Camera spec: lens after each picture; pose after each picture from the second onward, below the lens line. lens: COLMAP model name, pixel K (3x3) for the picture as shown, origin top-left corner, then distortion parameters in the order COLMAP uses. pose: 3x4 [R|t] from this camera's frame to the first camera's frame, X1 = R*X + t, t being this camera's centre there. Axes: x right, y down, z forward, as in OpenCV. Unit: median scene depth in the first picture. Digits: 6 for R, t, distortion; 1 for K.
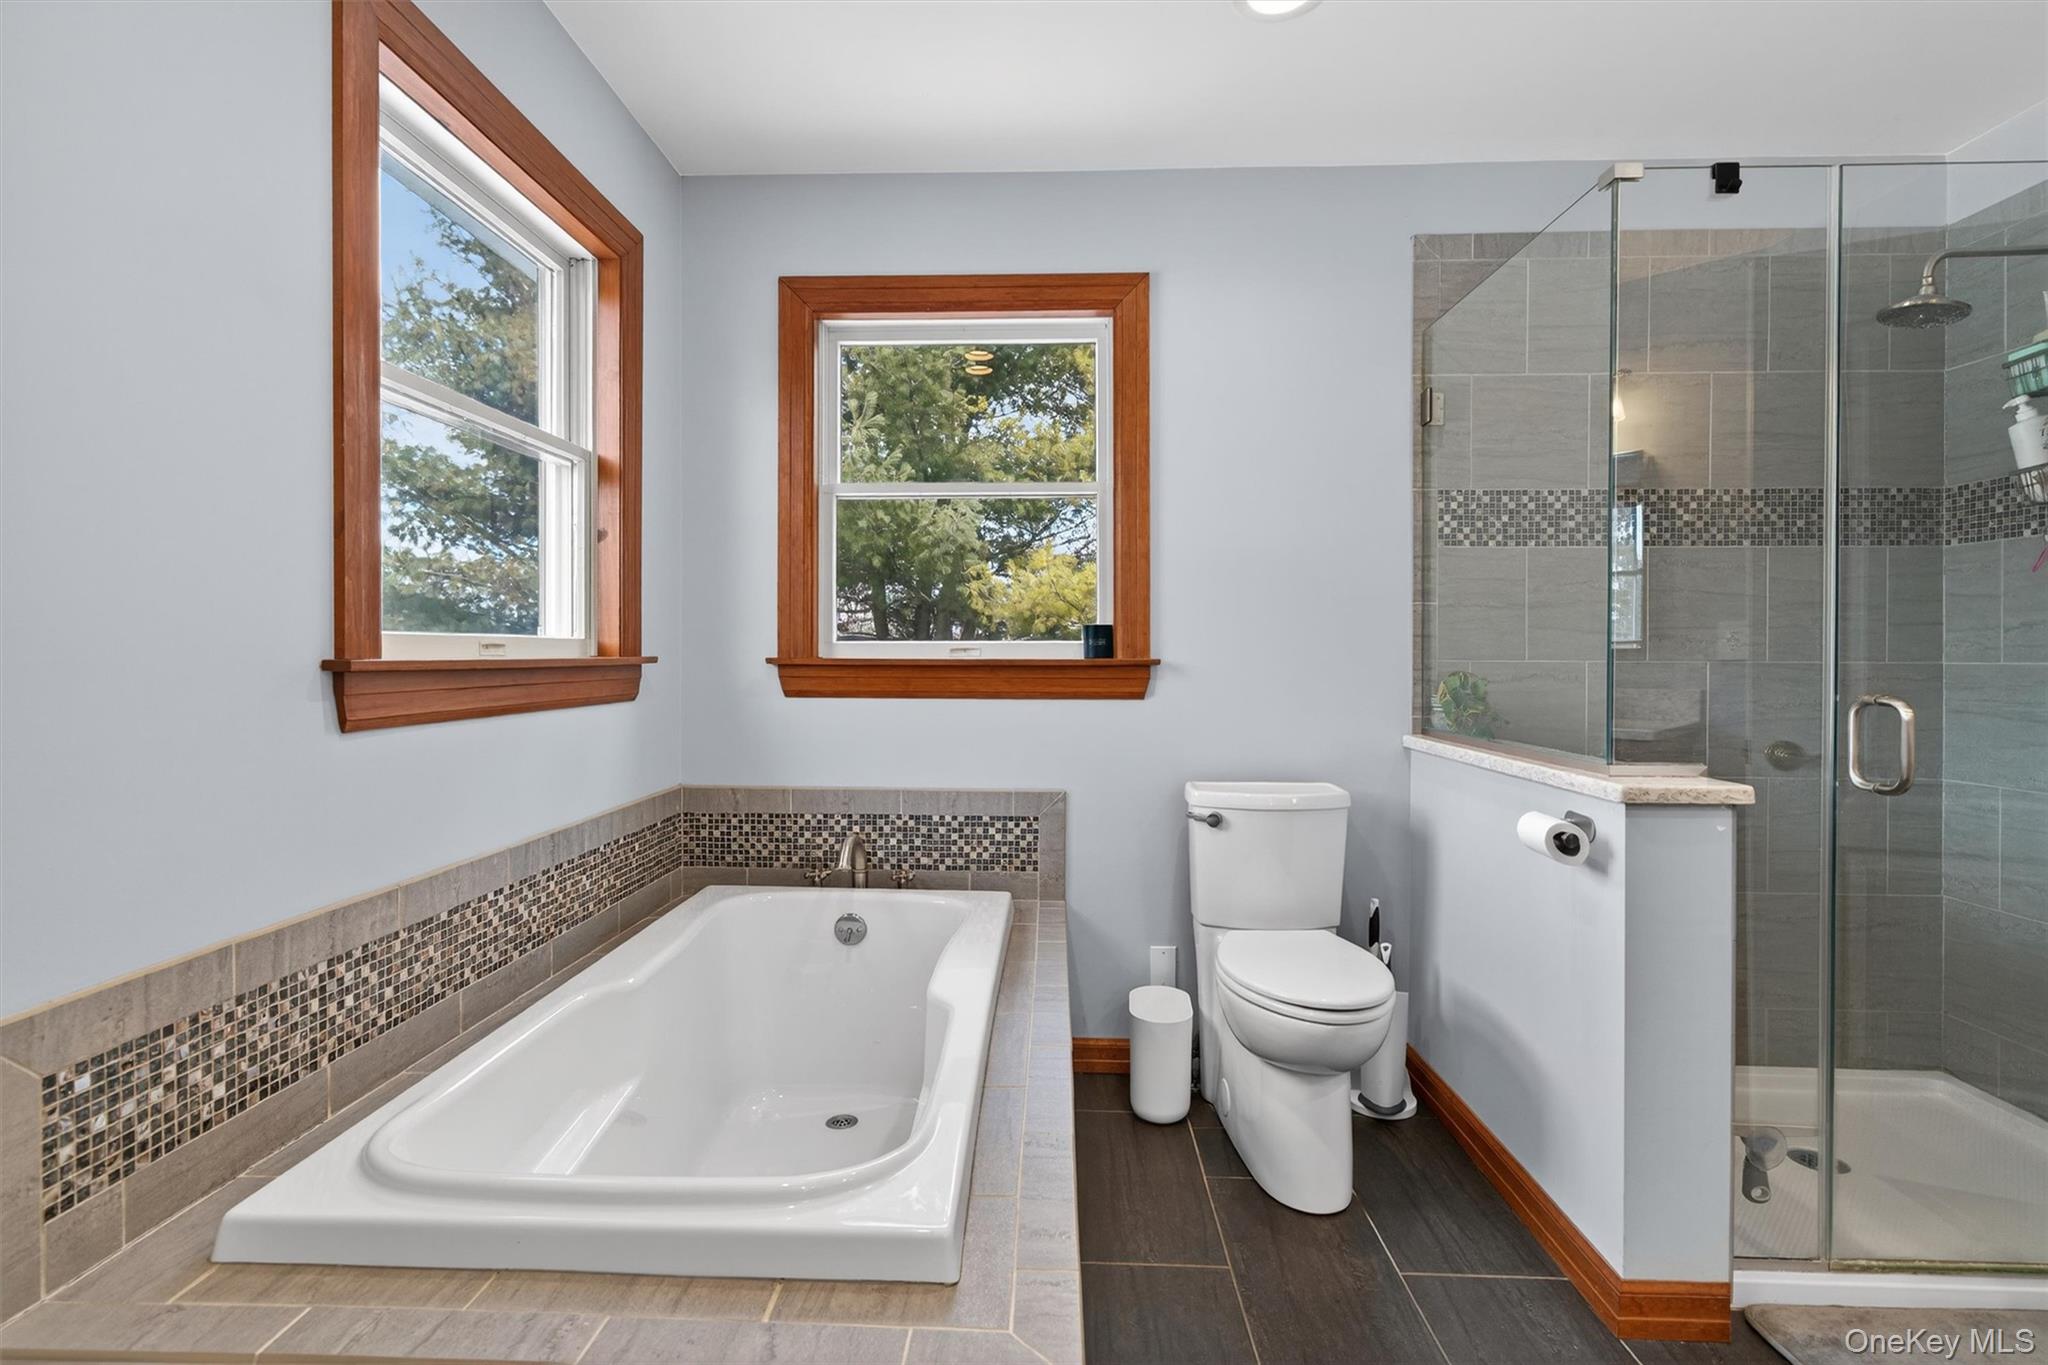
lens RADIAL K [[985.6, 0, 1020.7], [0, 985.6, 653.0], [0, 0, 1]] dist [-0.002209, 0.000048]
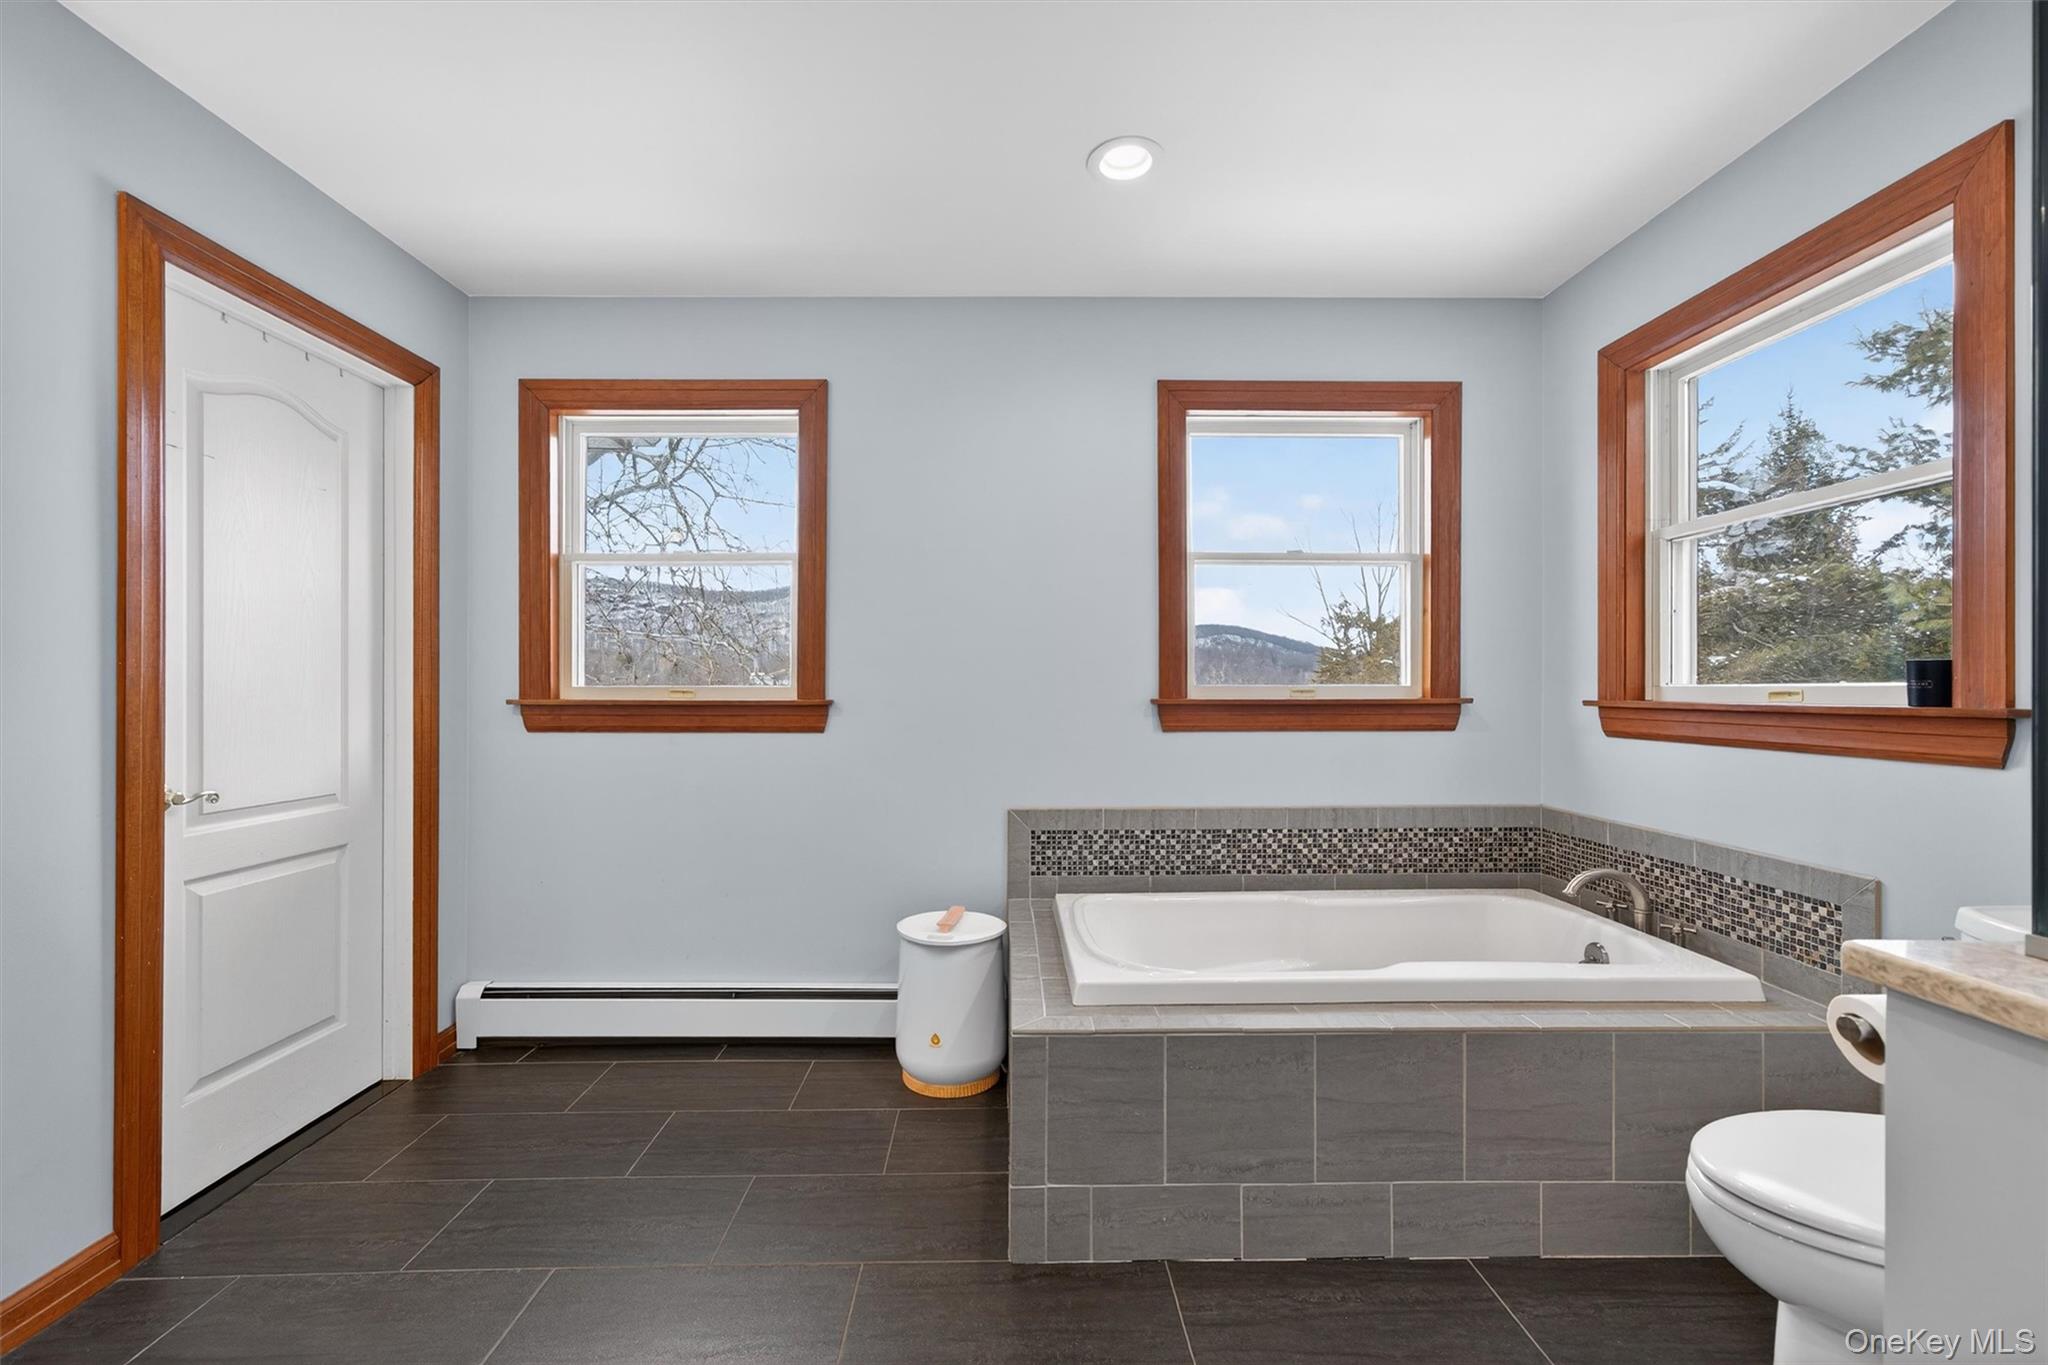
lens RADIAL K [[851.6, 0, 1019.2], [0, 851.6, 690.6], [0, 0, 1]] dist [-0.013627, -0.000005]
pose [[0.047342, 0.001371, -0.998878, 0.657592], [0.003081, 0.999994, 0.001518, -0.008872], [0.998874, -0.003149, 0.047338, 0.313576]]
